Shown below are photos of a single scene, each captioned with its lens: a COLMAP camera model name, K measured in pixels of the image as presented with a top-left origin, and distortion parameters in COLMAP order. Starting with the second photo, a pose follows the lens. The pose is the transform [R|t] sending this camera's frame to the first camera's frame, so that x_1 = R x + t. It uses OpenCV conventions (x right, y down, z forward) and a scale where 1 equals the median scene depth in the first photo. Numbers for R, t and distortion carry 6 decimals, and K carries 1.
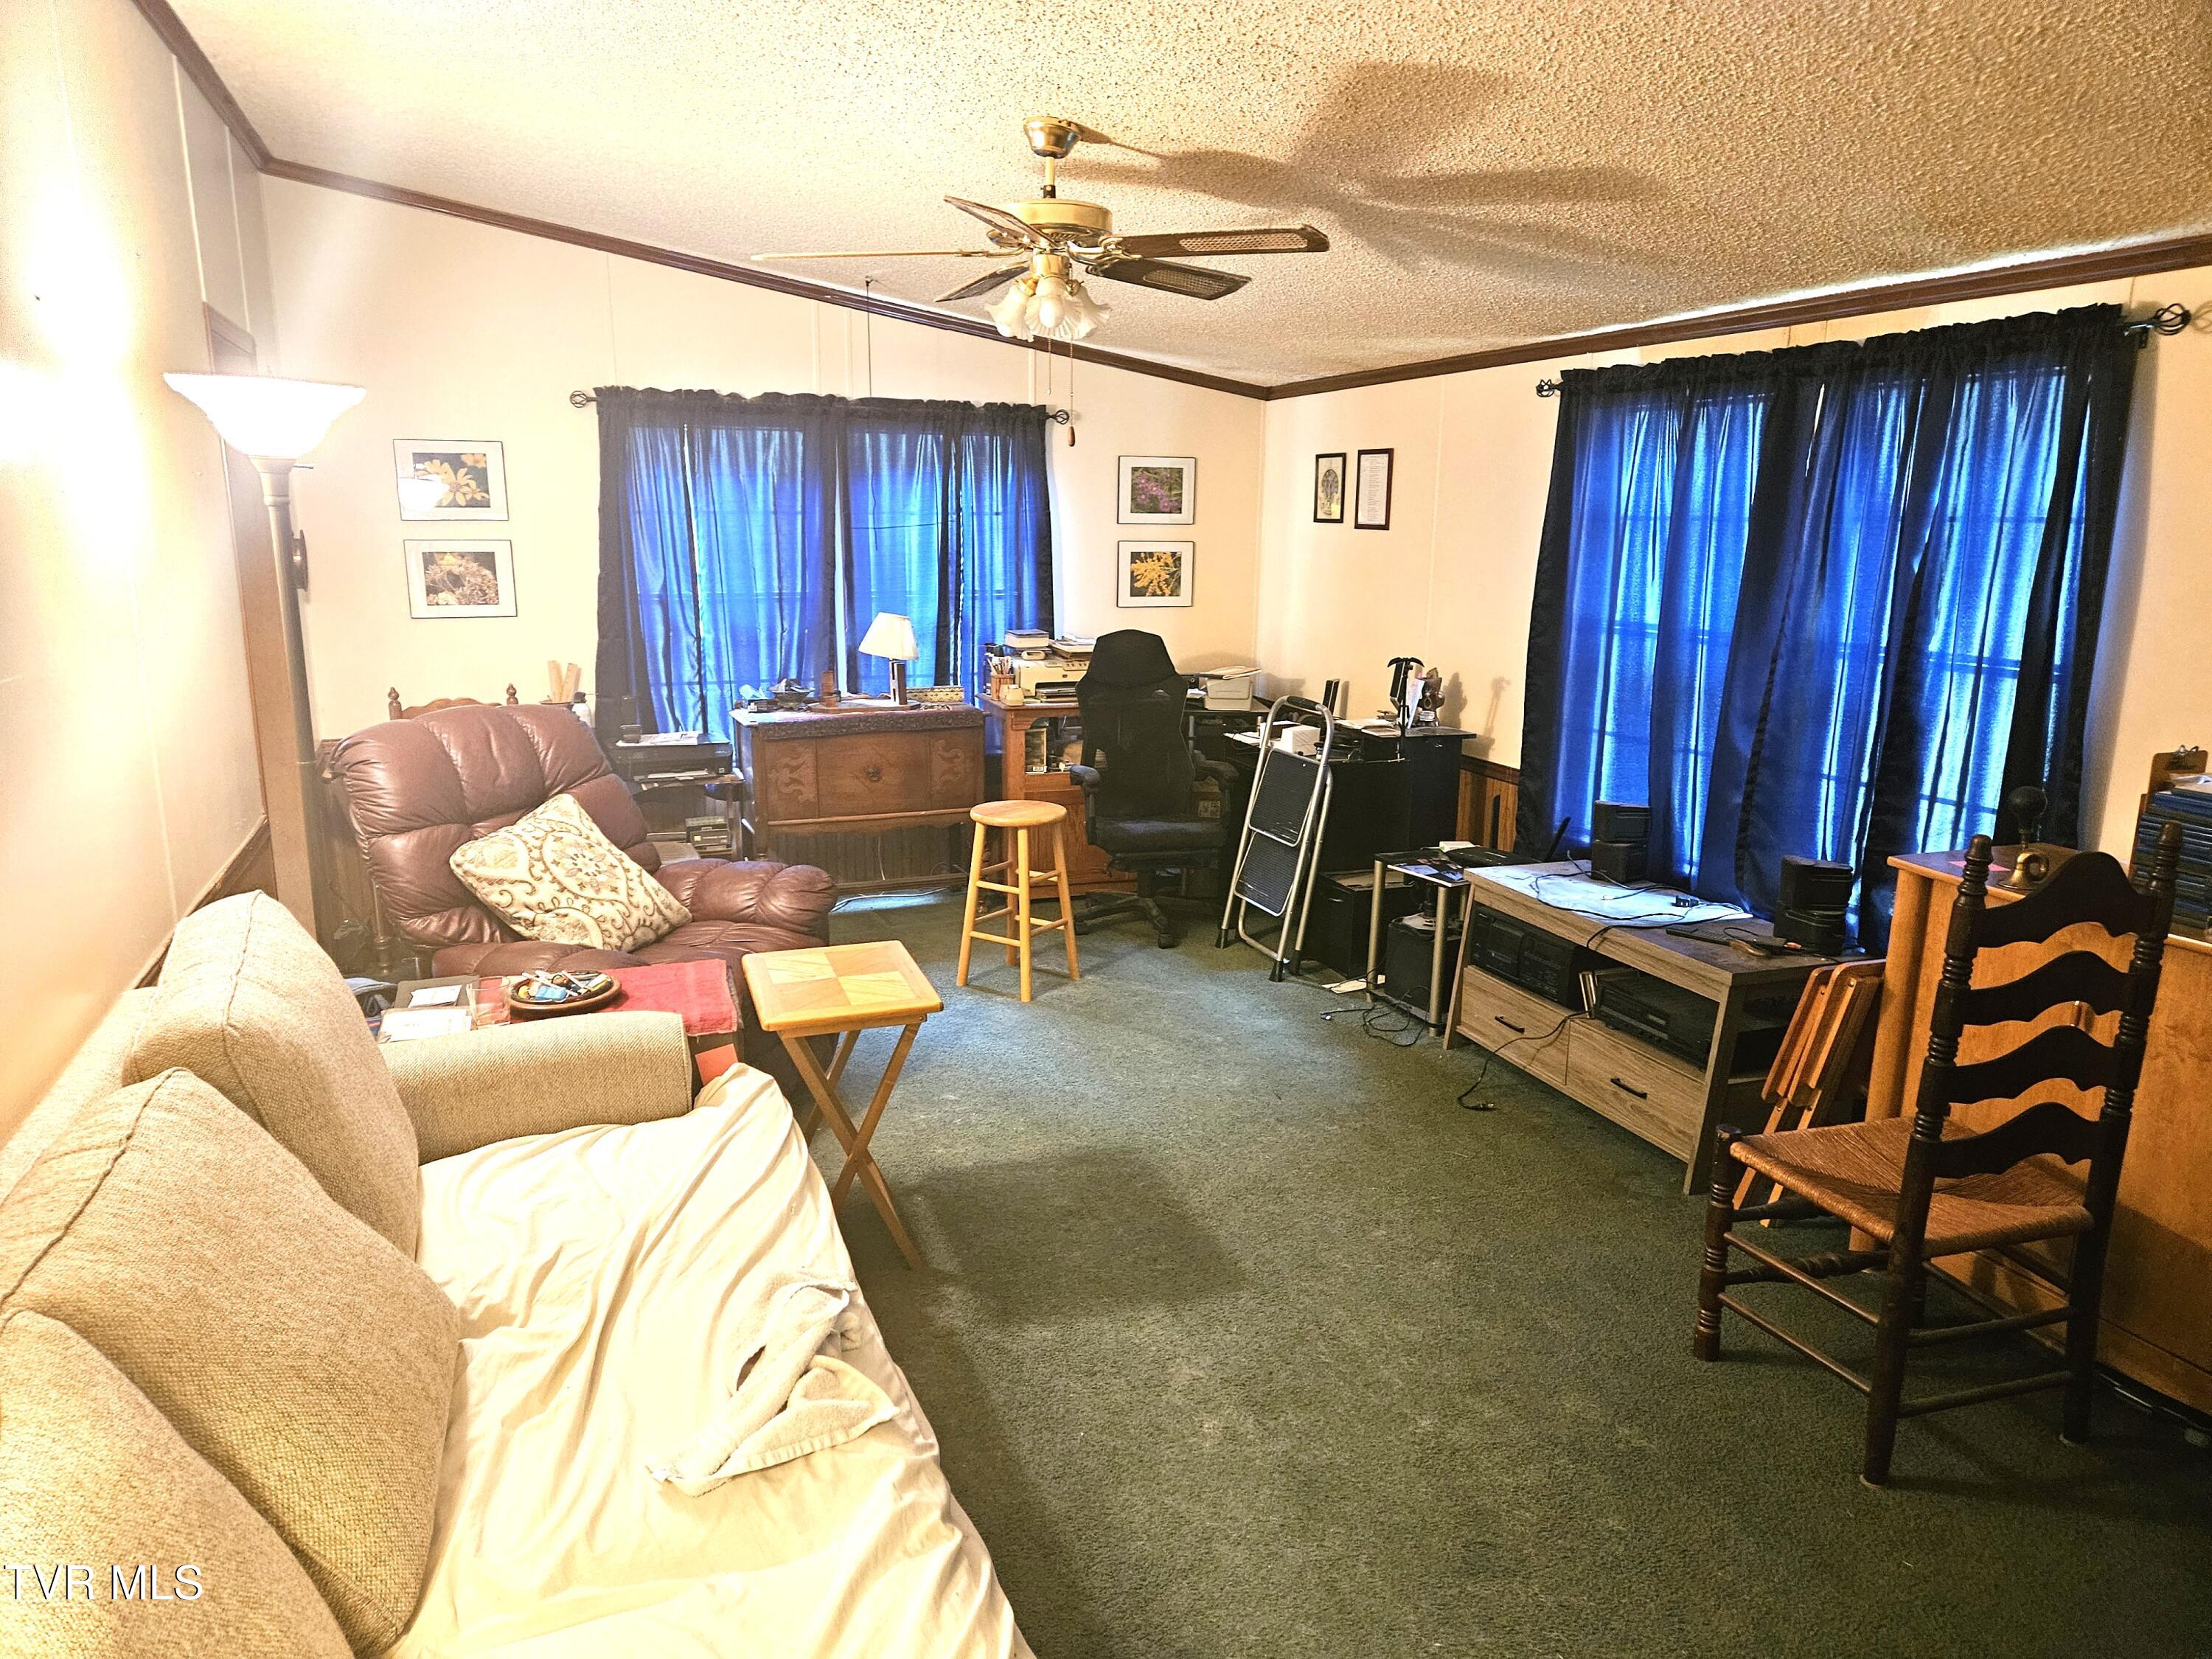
lens RADIAL K [[1488.4, 0, 1106.0], [0, 1488.4, 829.5], [0, 0, 1]] dist [0.011215, -0.008915]
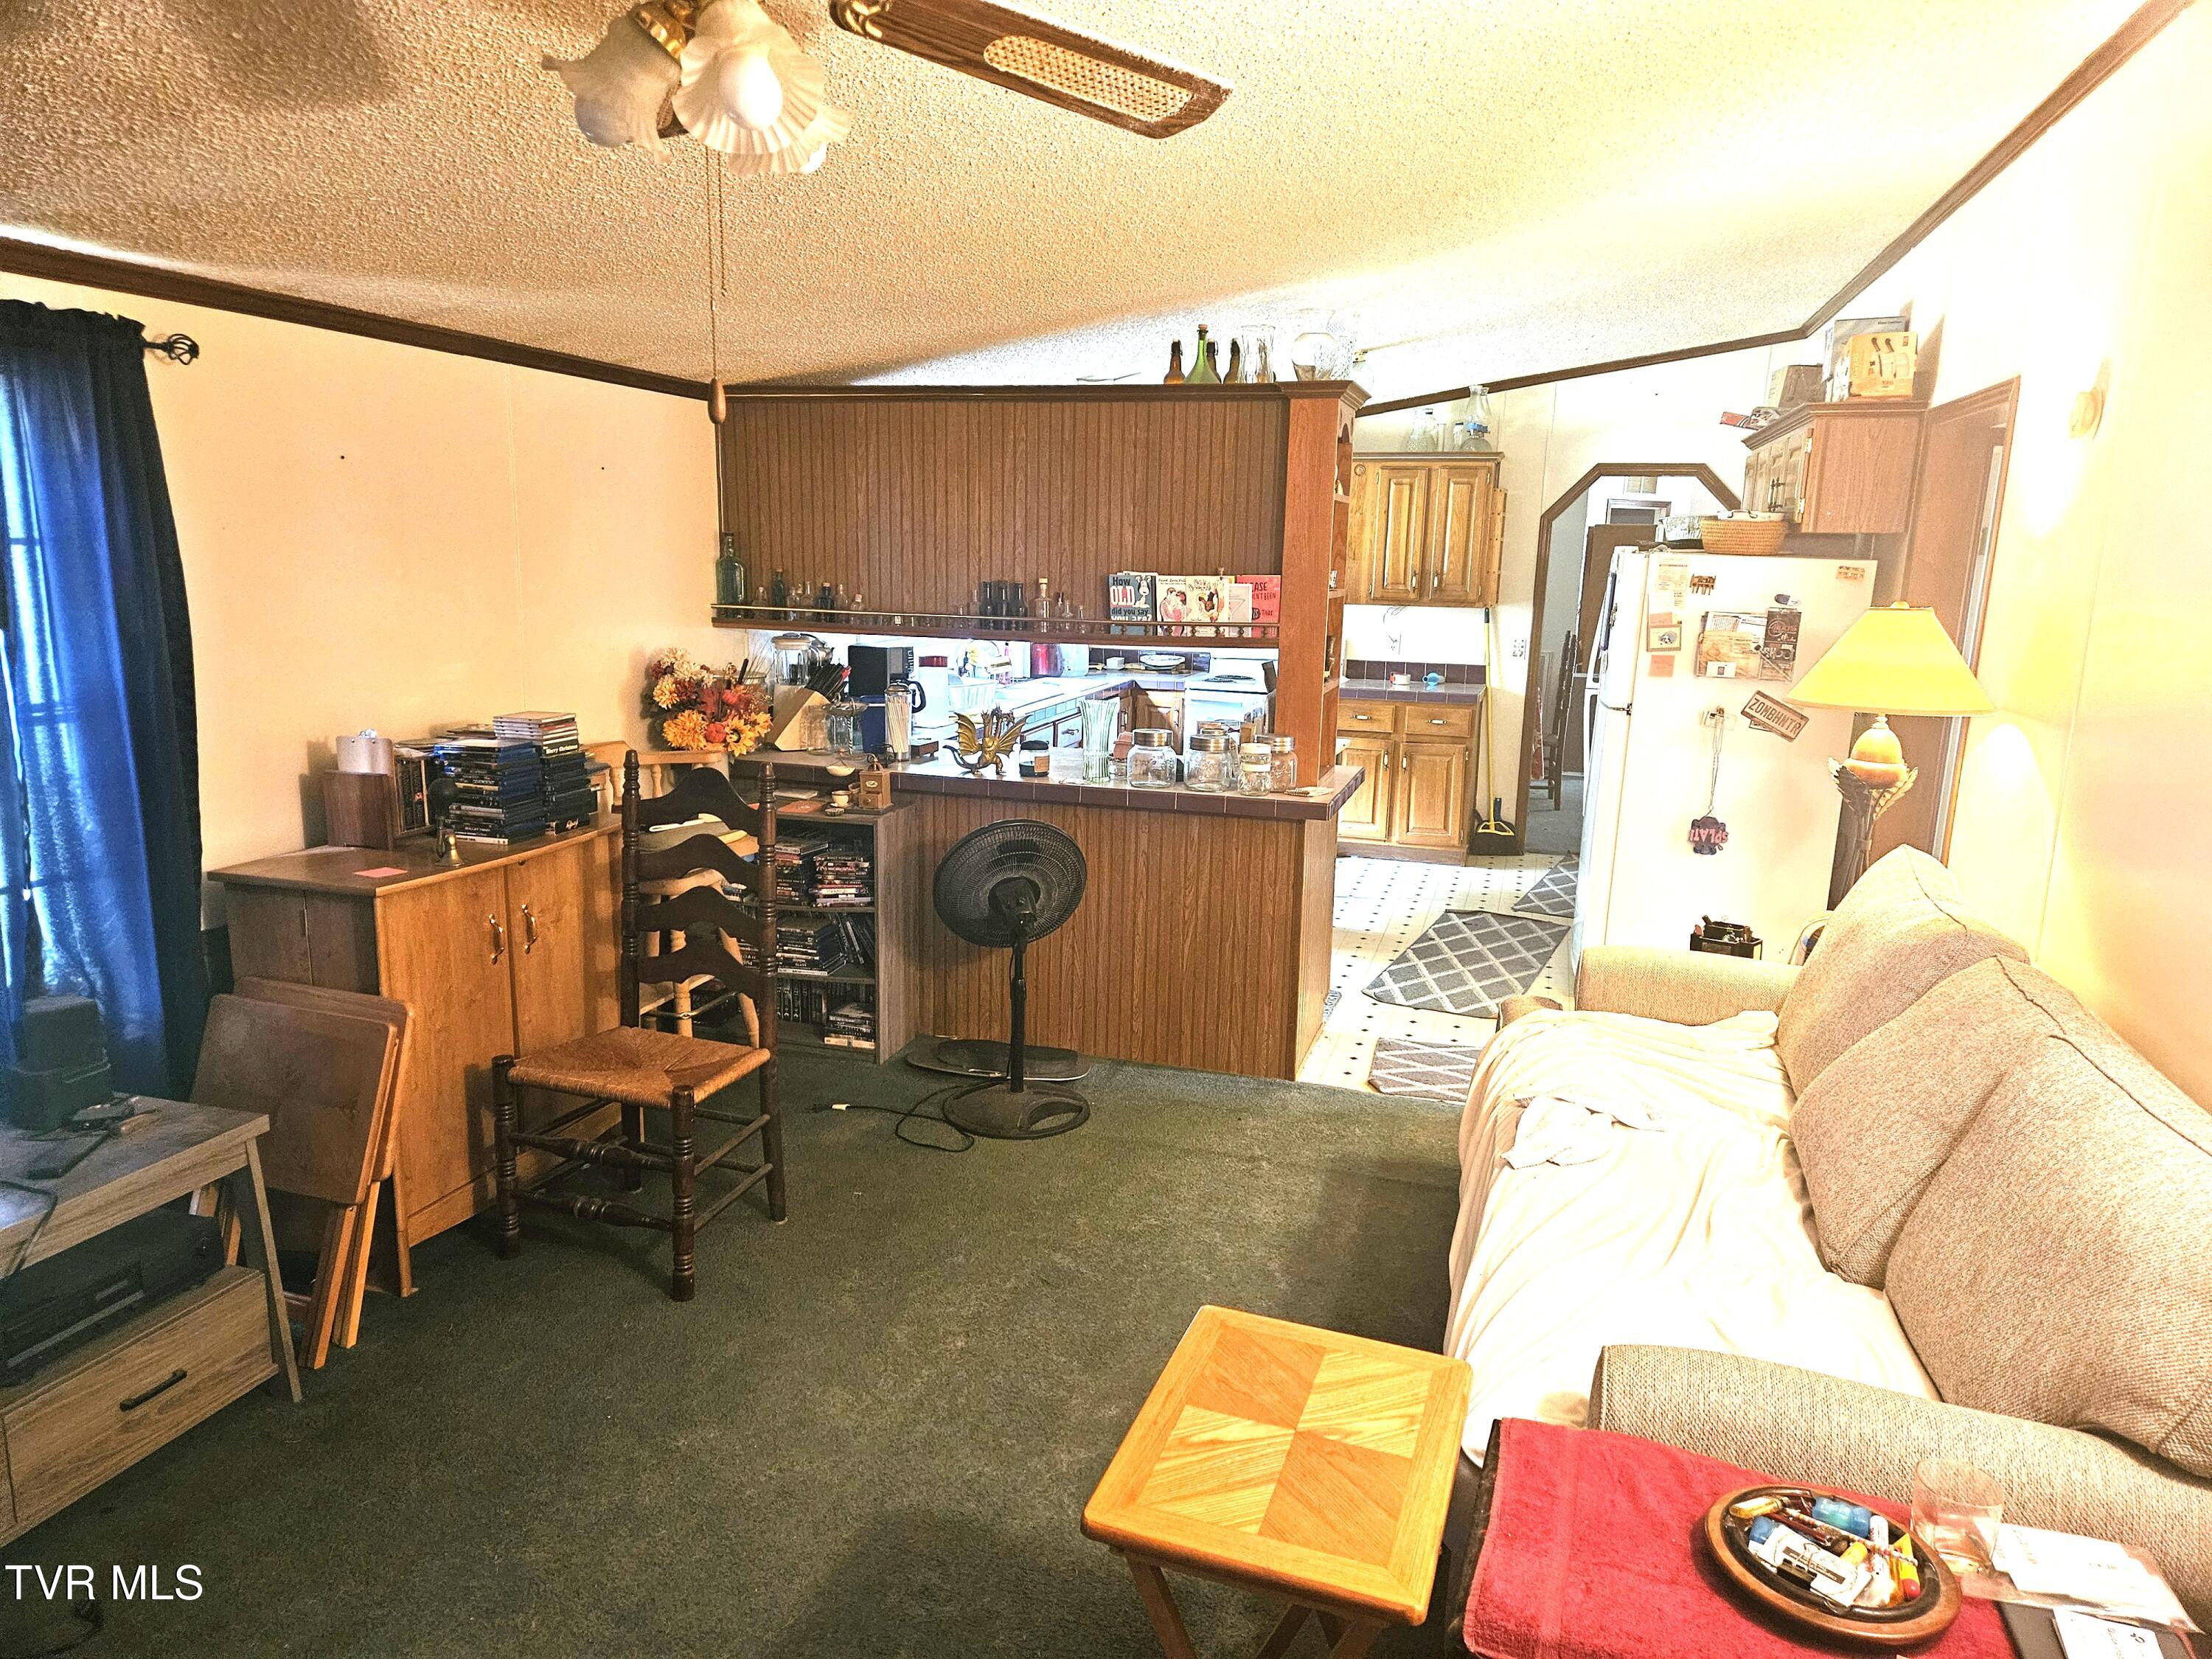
lens RADIAL K [[1488.4, 0, 1106.0], [0, 1488.4, 829.5], [0, 0, 1]] dist [0.011215, -0.008915]
pose [[-0.791078, -0.135355, 0.596553, -0.266790], [0.100396, 0.933260, 0.344885, -0.188564], [-0.603421, 0.332722, -0.724692, 0.861924]]
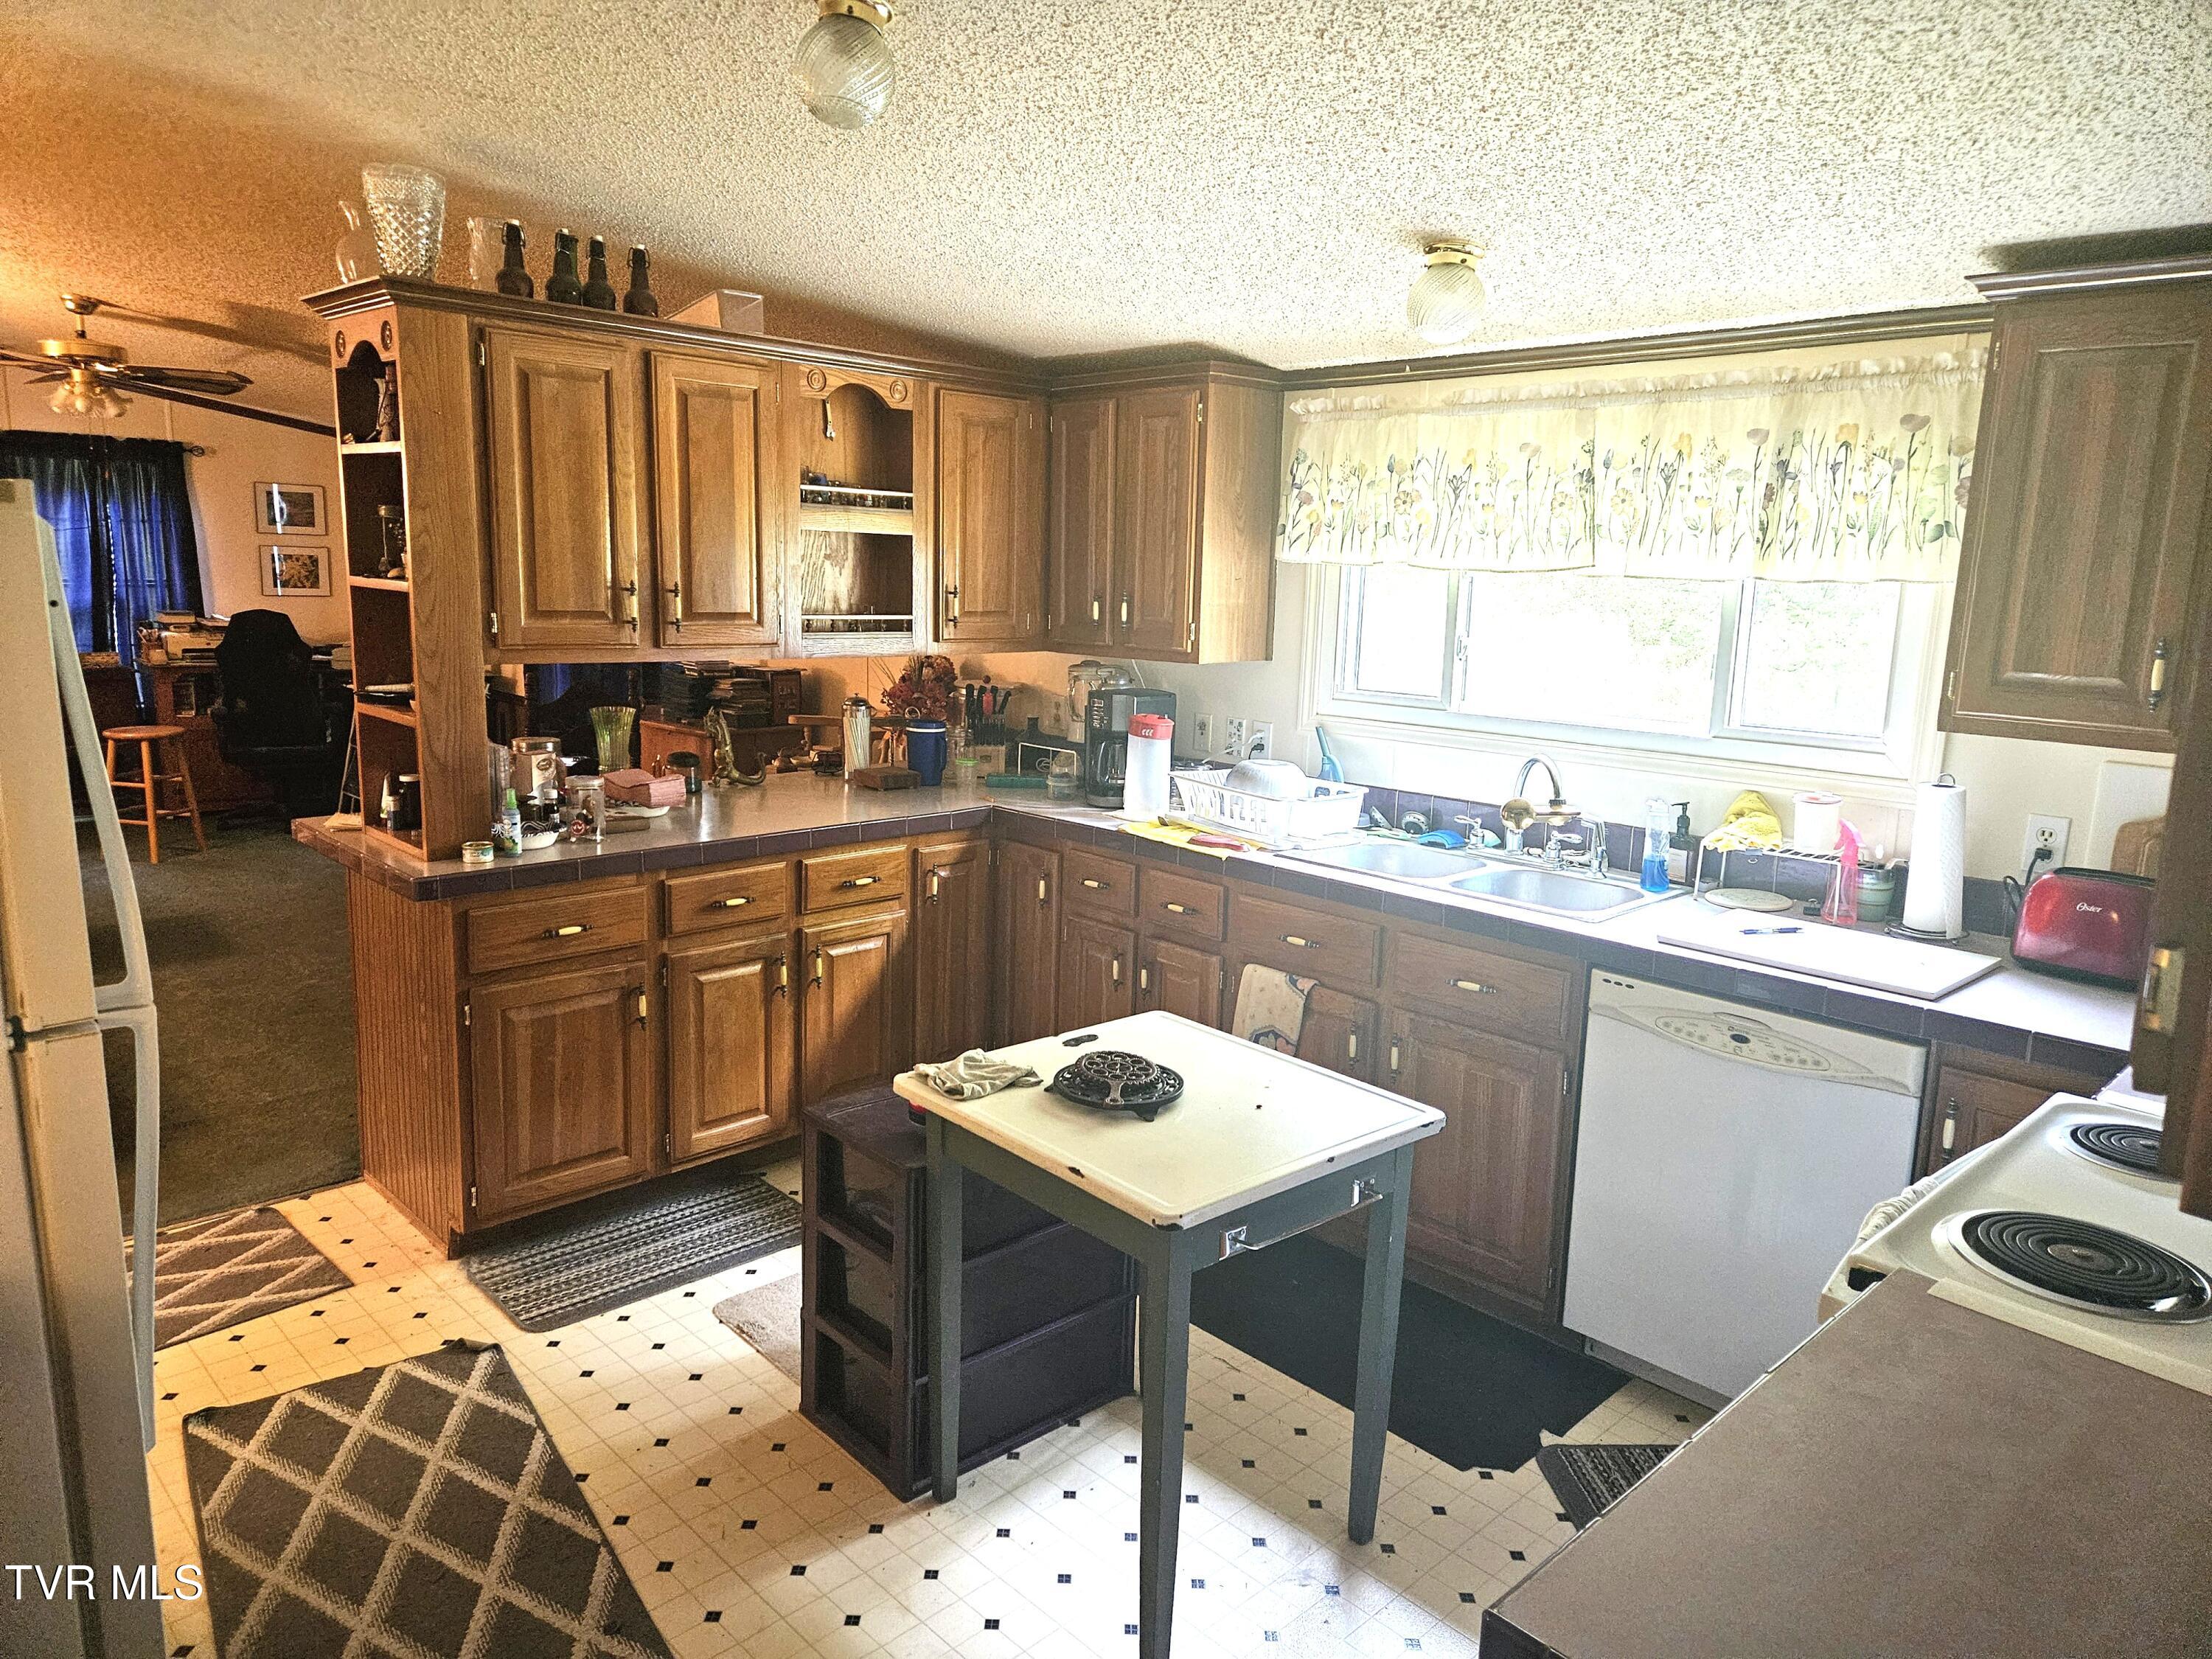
lens RADIAL K [[1488.4, 0, 1106.0], [0, 1488.4, 829.5], [0, 0, 1]] dist [0.011215, -0.008915]
pose [[0.921948, -0.042093, 0.385020, 0.194676], [0.048547, 0.998796, -0.007053, 0.112874], [-0.384259, 0.025195, 0.922881, -0.549068]]
